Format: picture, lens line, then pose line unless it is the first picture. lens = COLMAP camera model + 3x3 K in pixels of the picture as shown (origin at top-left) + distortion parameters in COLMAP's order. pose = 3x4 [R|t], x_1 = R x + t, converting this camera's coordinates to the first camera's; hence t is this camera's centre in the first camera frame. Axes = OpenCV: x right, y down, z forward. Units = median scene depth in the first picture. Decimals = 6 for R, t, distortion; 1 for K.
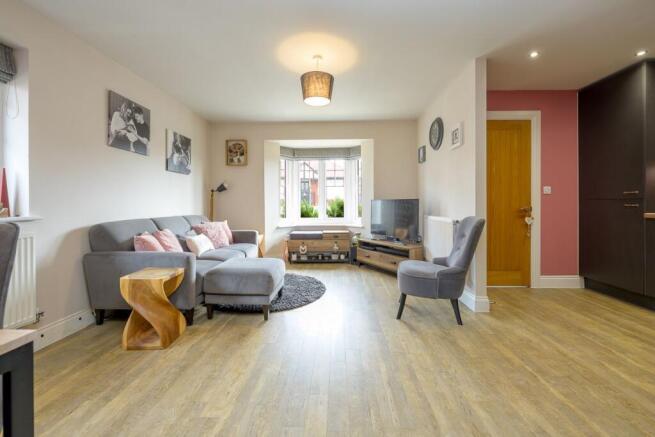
lens RADIAL K [[263.9, 0, 327.5], [0, 263.9, 218.5], [0, 0, 1]] dist [-0.001828, -0.000068]
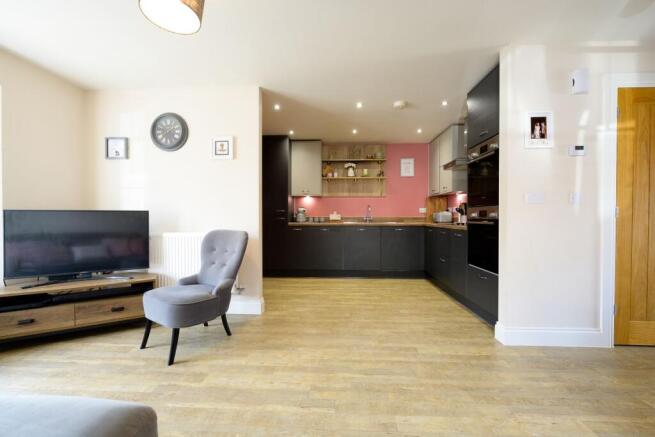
lens RADIAL K [[263.9, 0, 327.5], [0, 263.9, 218.5], [0, 0, 1]] dist [-0.001828, -0.000068]
pose [[0.016829, -0.002124, 0.999856, -0.760112], [0.056073, 0.998426, 0.001178, -0.047731], [-0.998285, 0.056045, 0.016922, 0.939820]]
